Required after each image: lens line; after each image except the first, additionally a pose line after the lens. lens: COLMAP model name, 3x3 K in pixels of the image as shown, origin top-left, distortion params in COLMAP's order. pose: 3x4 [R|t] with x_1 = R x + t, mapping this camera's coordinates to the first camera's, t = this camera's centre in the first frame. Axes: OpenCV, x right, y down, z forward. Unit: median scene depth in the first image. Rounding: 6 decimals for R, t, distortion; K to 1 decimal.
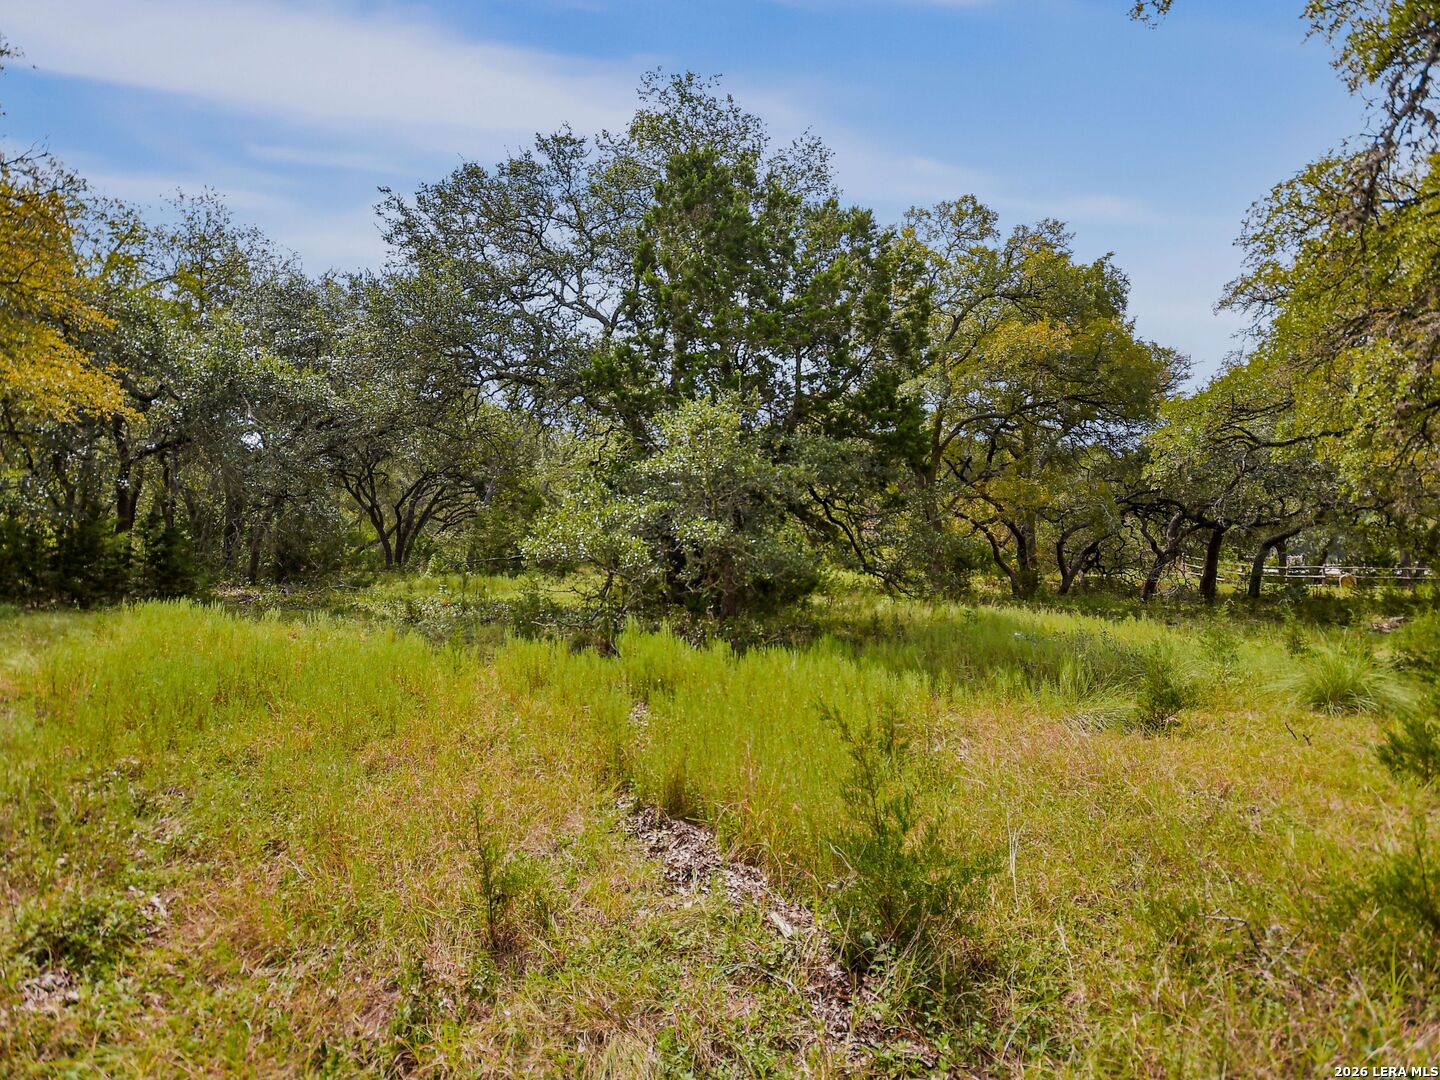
lens RADIAL K [[781.9, 0, 720.0], [0, 781.9, 540.0], [0, 0, 1]] dist [0.004057, 0.000606]
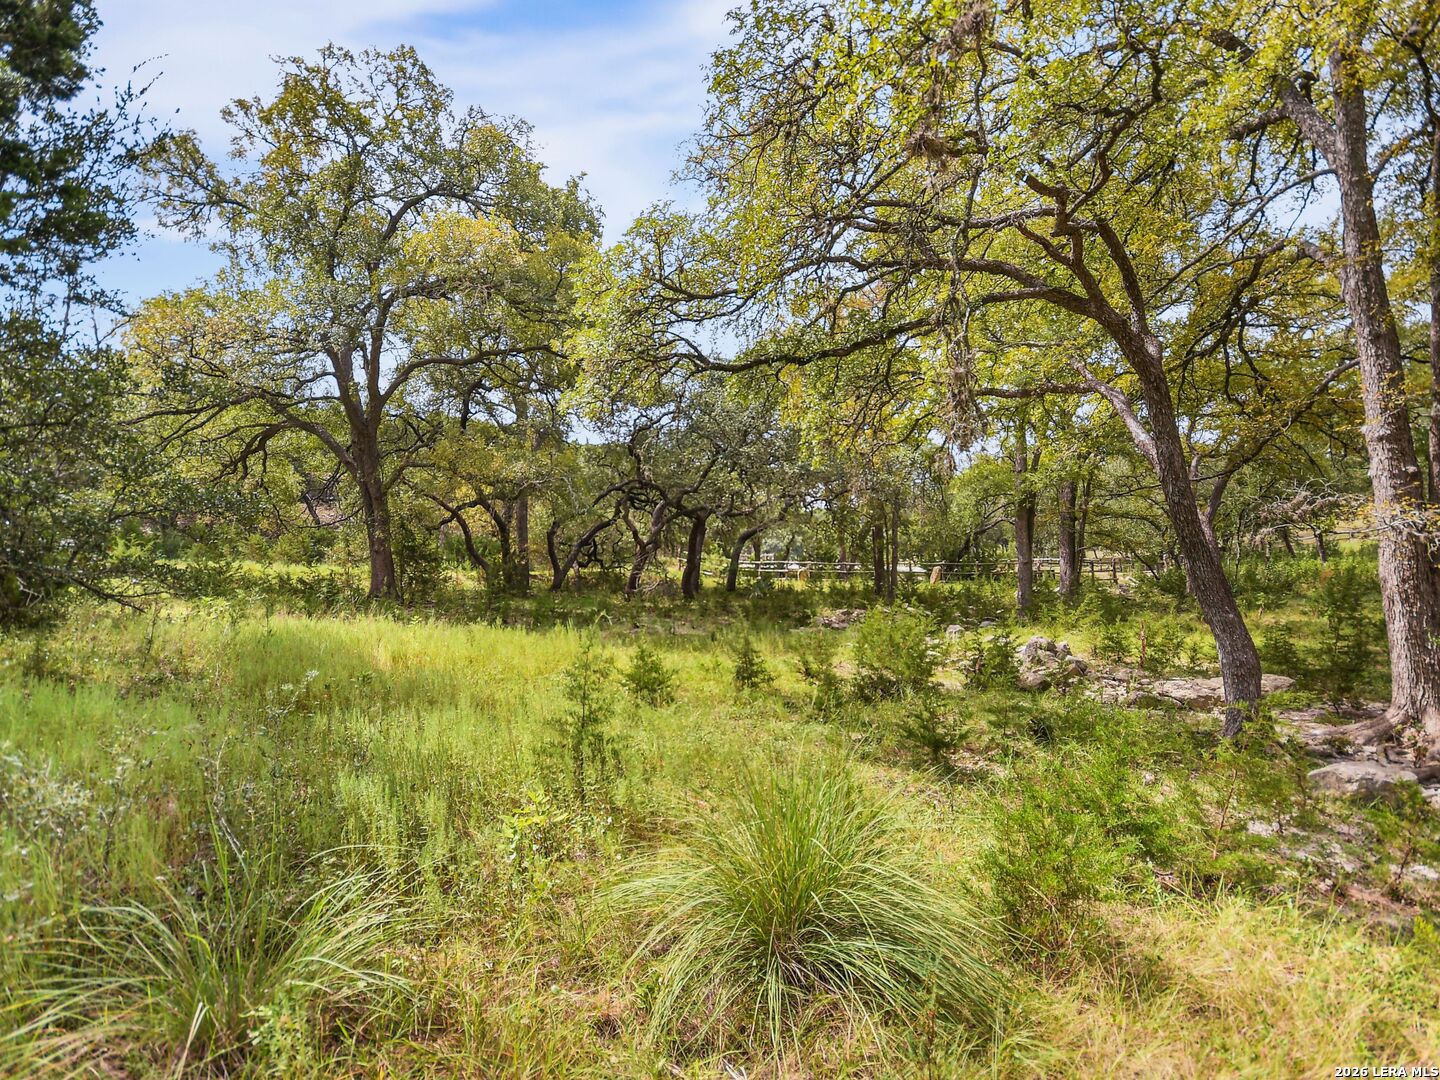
lens RADIAL K [[728.3, 0, 720.0], [0, 728.3, 540.0], [0, 0, 1]] dist [-0.002333, -0.000750]
pose [[0.846202, 0.021843, 0.532414, 0.171952], [-0.021501, 0.999745, -0.006843, 0.014436], [-0.532428, -0.005657, 0.846457, 0.217905]]
